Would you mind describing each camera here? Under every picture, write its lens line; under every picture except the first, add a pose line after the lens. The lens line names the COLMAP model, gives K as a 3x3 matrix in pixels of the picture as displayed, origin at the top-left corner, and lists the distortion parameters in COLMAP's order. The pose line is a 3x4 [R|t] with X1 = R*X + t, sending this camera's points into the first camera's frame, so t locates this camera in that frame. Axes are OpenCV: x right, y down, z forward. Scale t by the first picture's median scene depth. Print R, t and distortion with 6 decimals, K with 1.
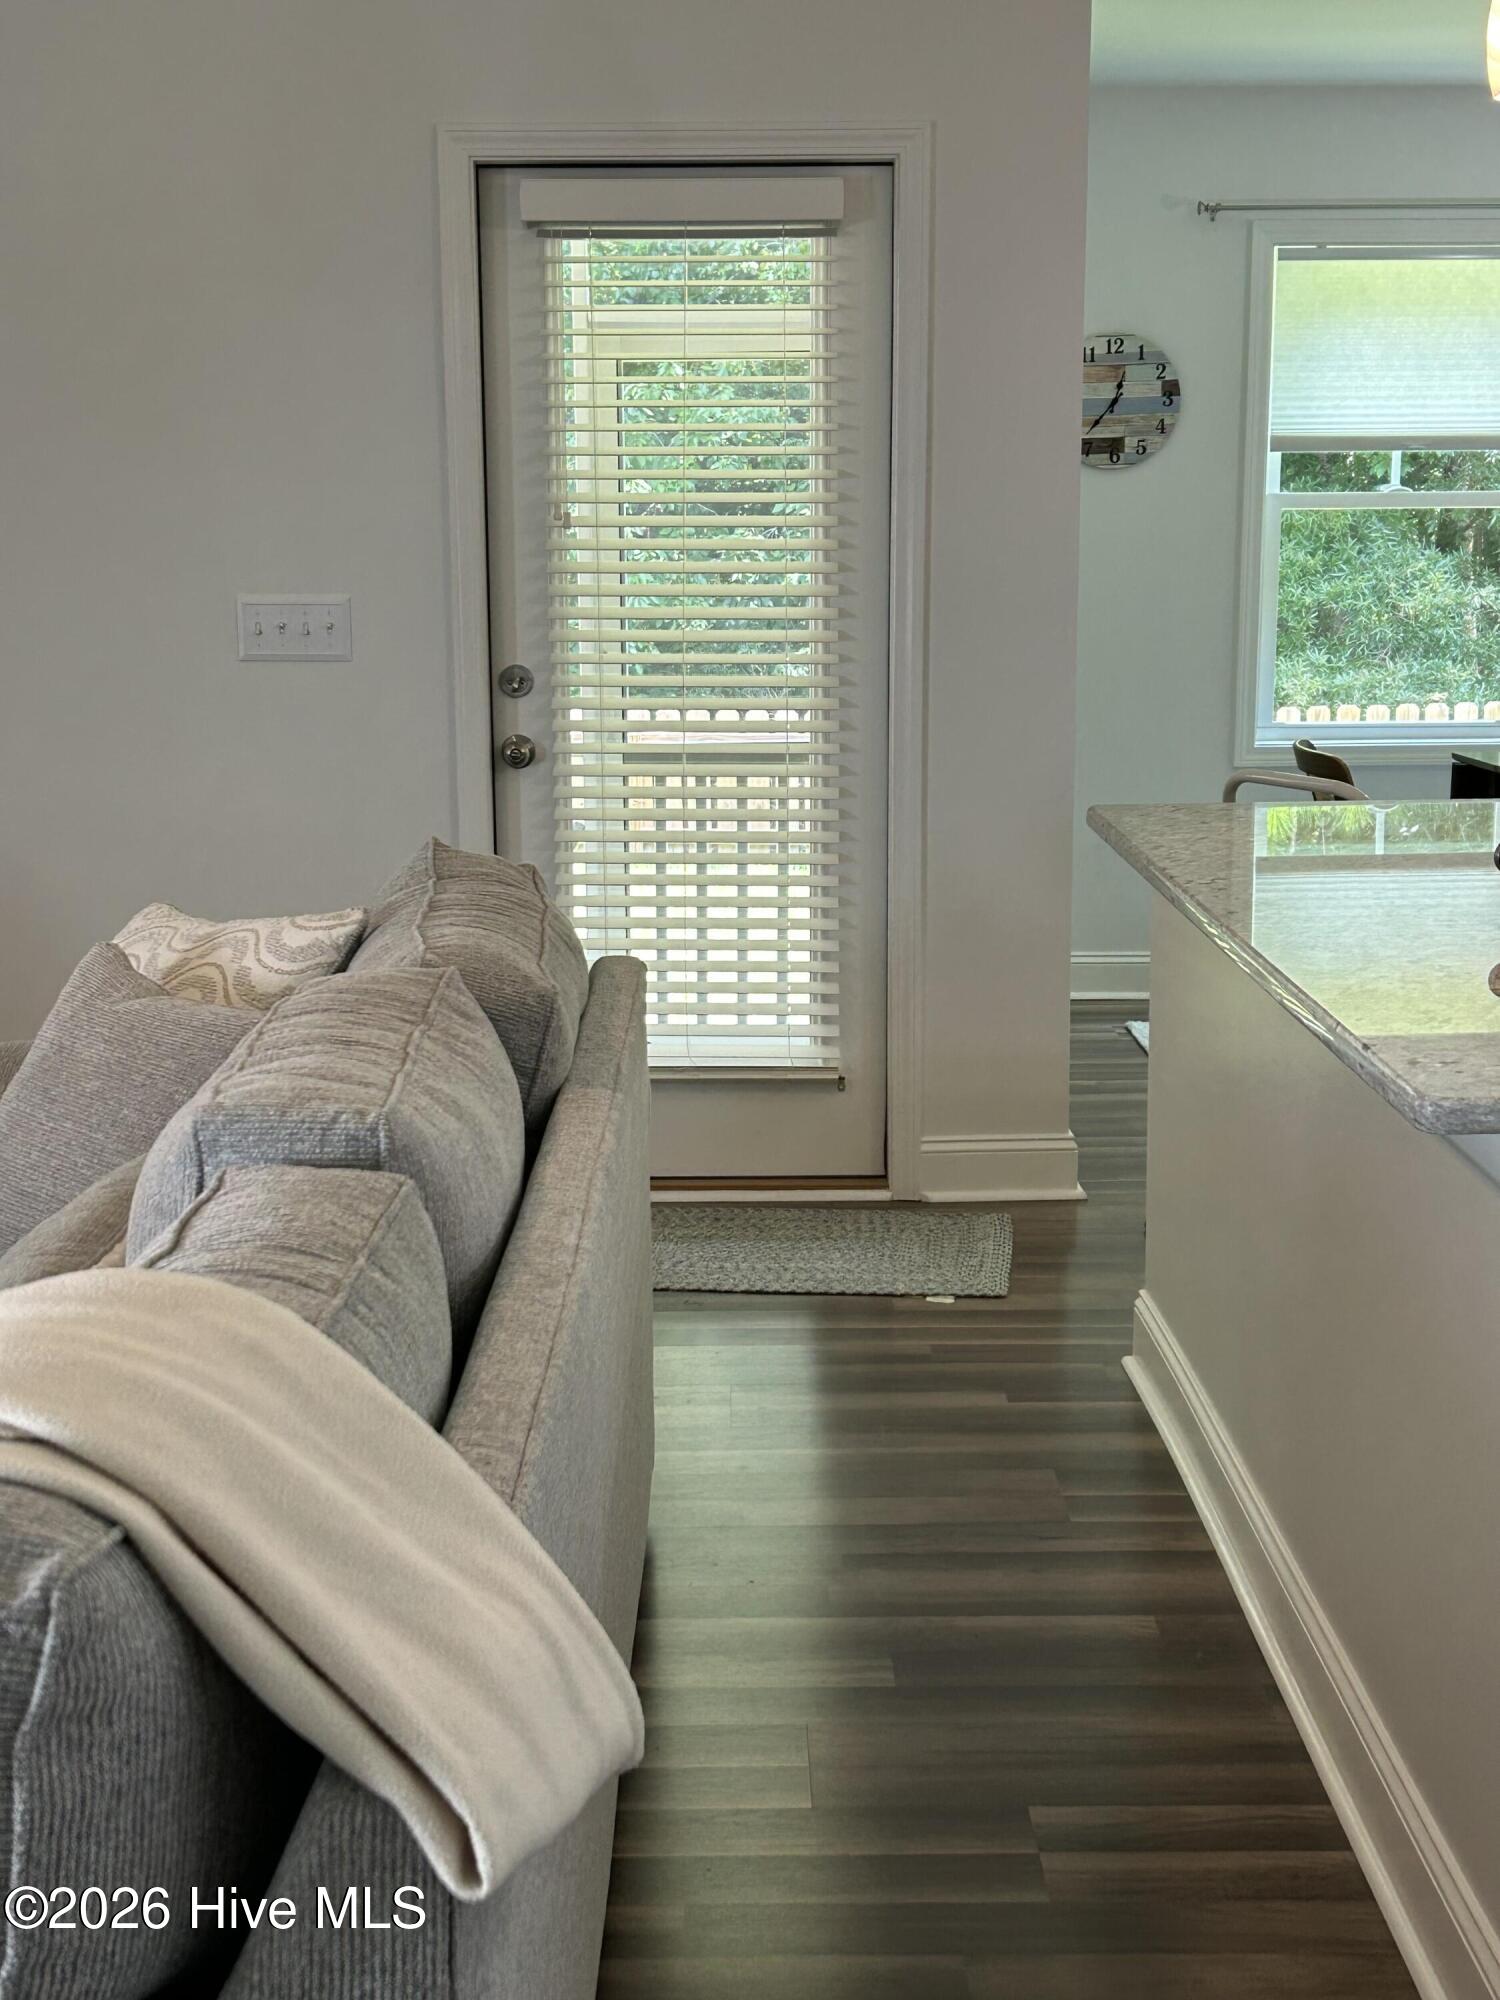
lens RADIAL K [[2580.6, 0, 740.4], [0, 2580.6, 1030.4], [0, 0, 1]] dist [0.167766, -0.564832]
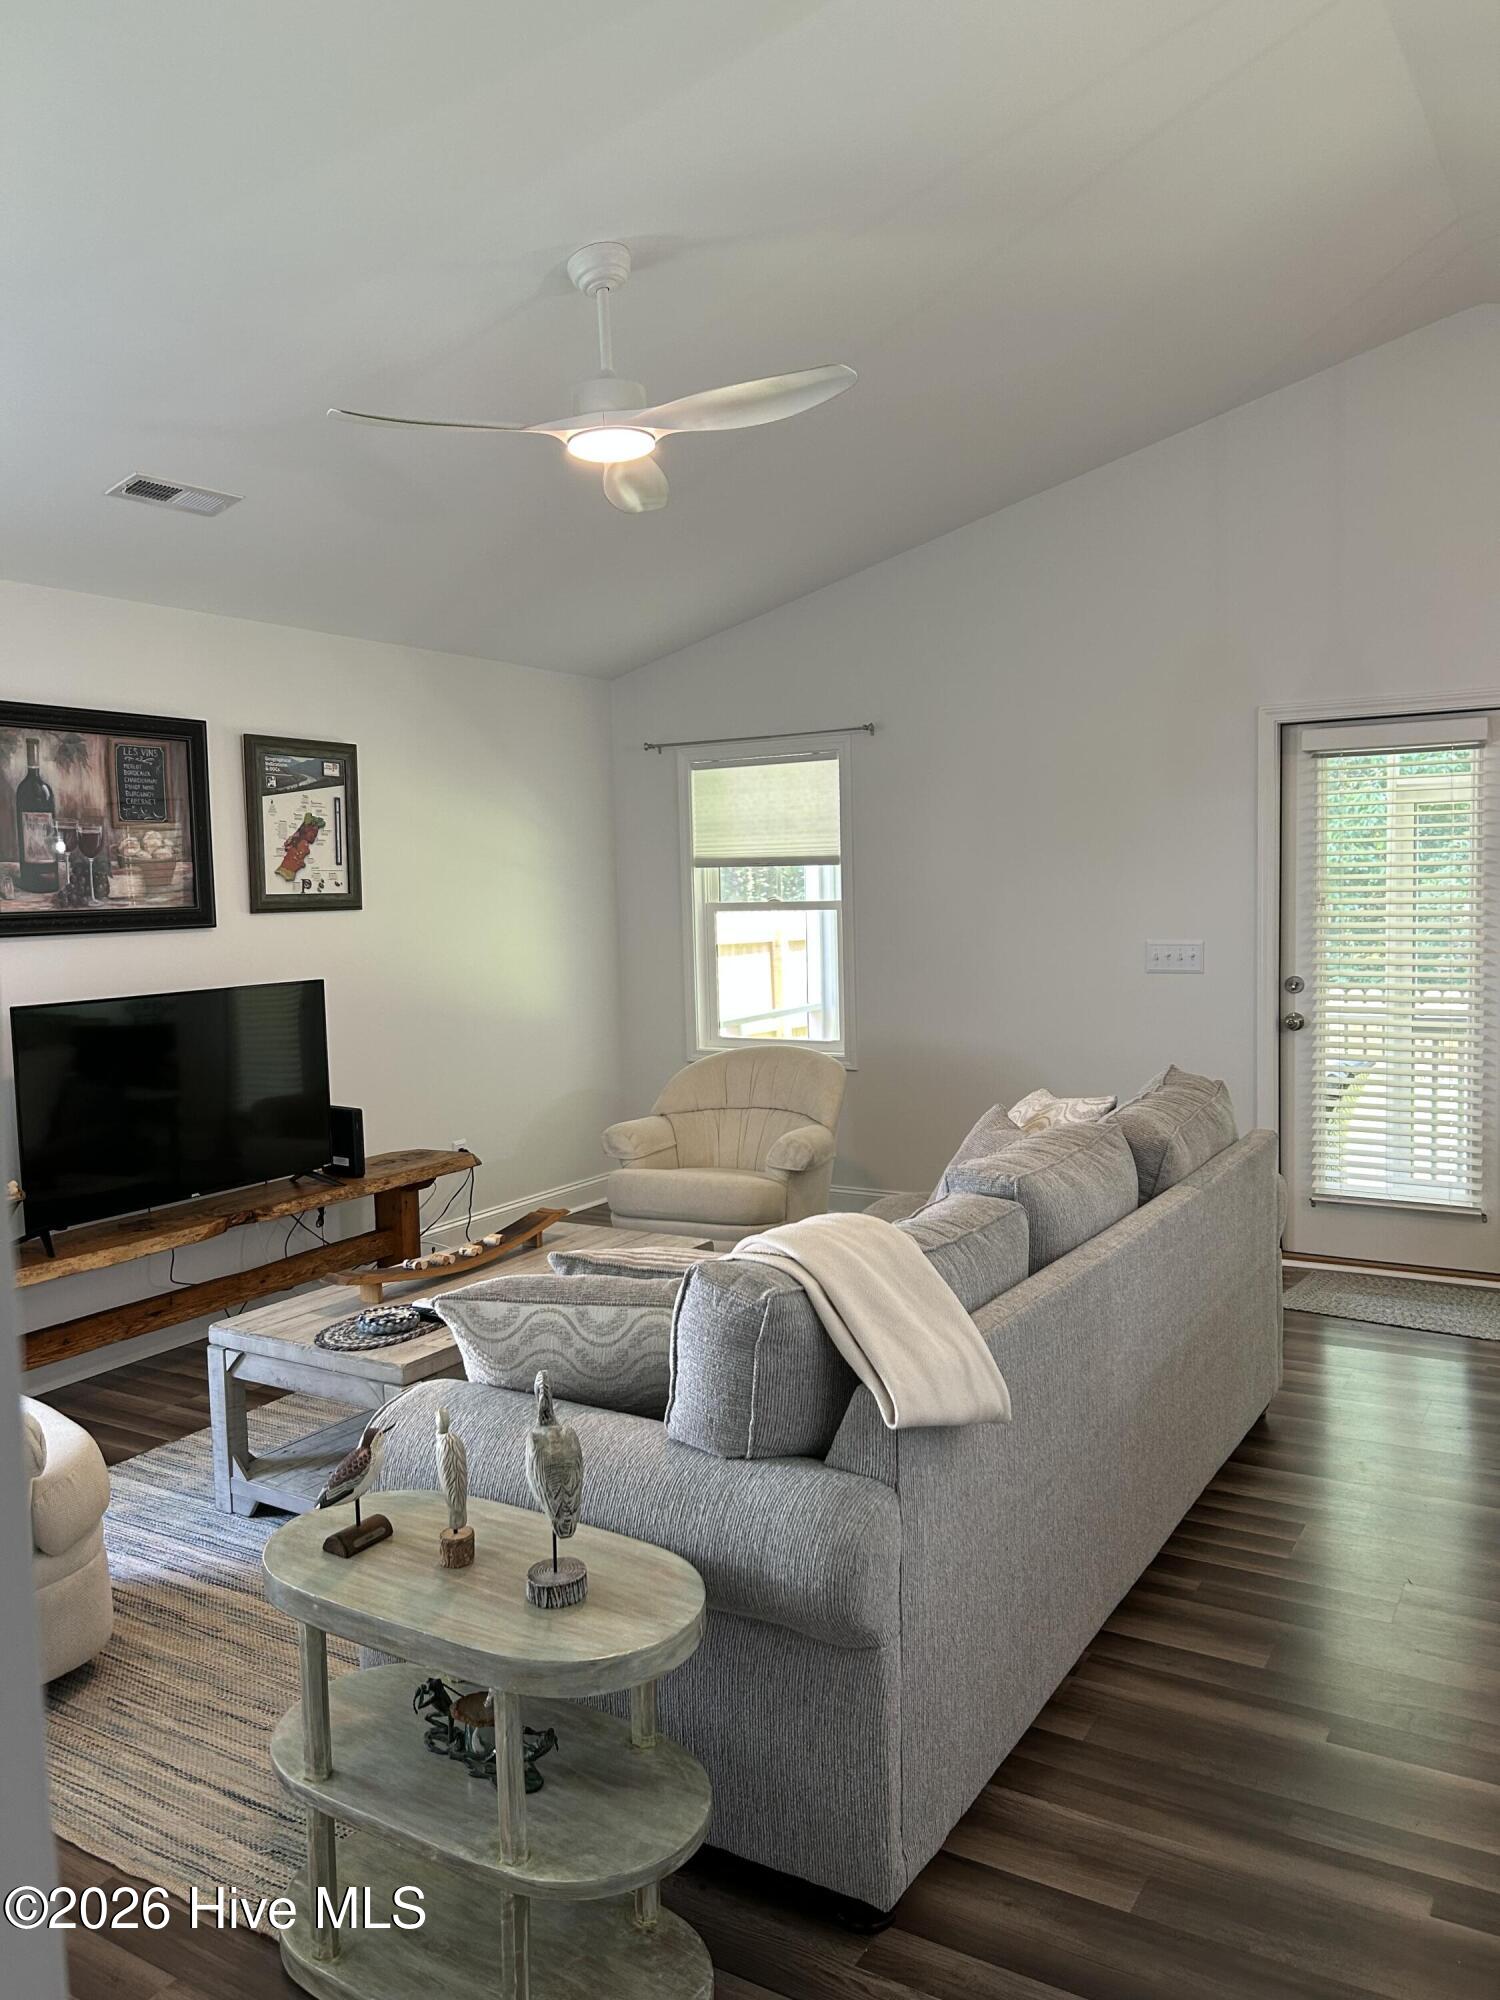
lens RADIAL K [[1485.2, 0, 750.0], [0, 1485.2, 1000.0], [0, 0, 1]] dist [0.008088, -0.000214]
pose [[0.854960, 0.027628, -0.517957, 0.132301], [-0.084525, 0.992653, -0.086571, 0.003348], [0.511760, 0.117795, 0.851015, -0.119499]]
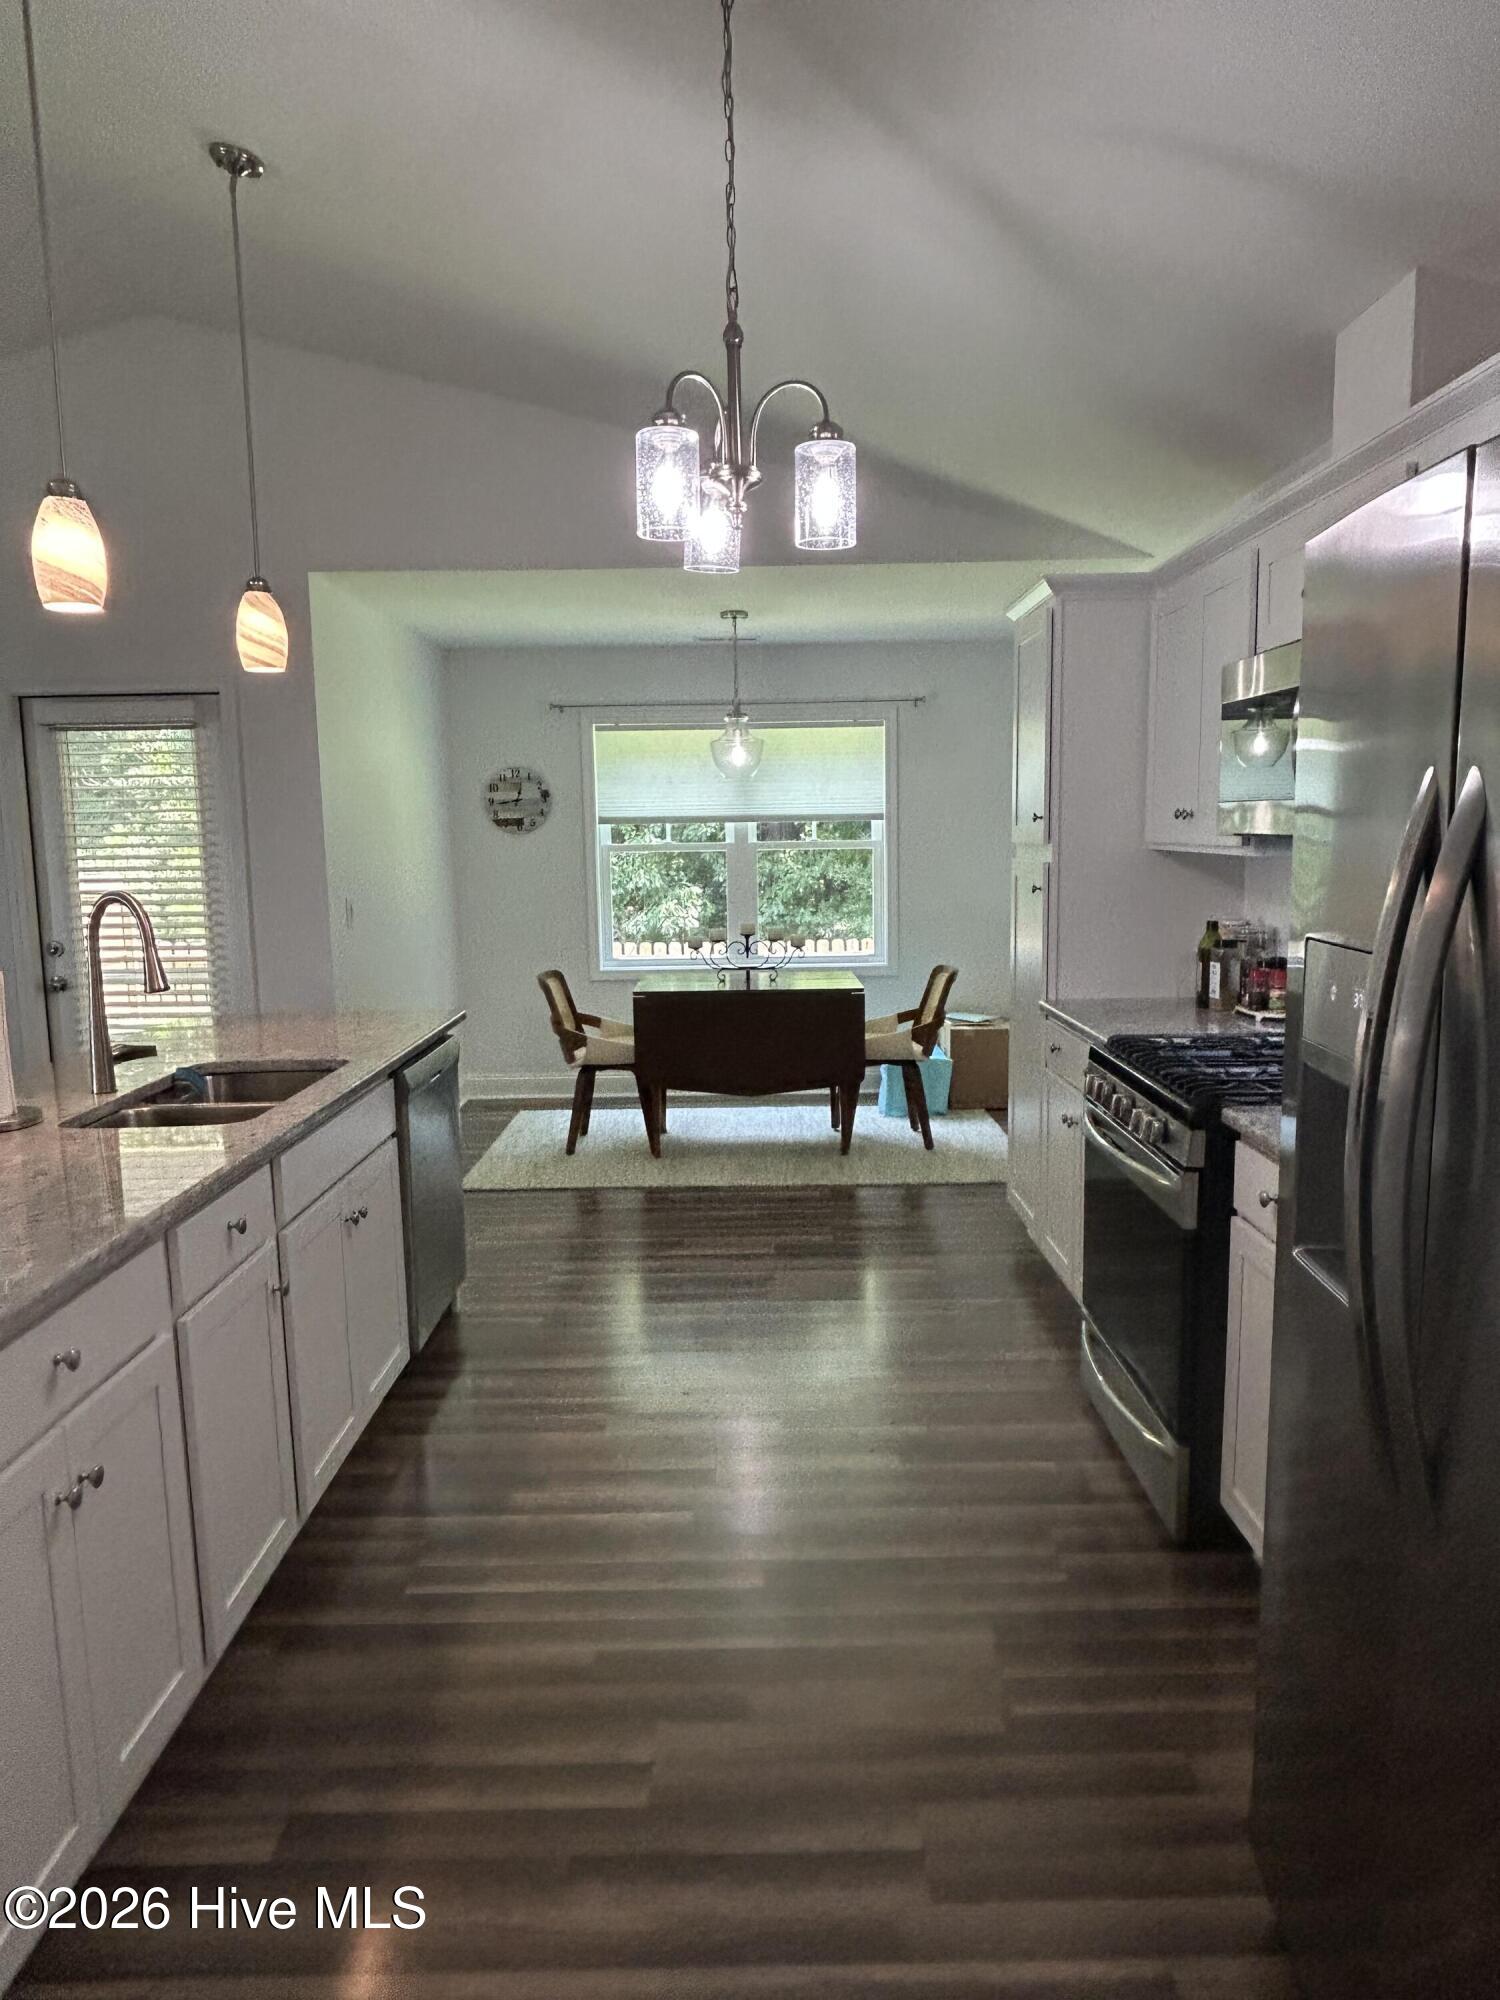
lens RADIAL K [[1312.6, 0, 750.0], [0, 1312.6, 1000.0], [0, 0, 1]] dist [-0.001596, -0.000368]
pose [[0.999904, -0.010848, -0.008660, 0.439494], [0.010168, 0.997133, -0.074981, -0.015161], [0.009449, 0.074886, 0.997147, 0.011817]]
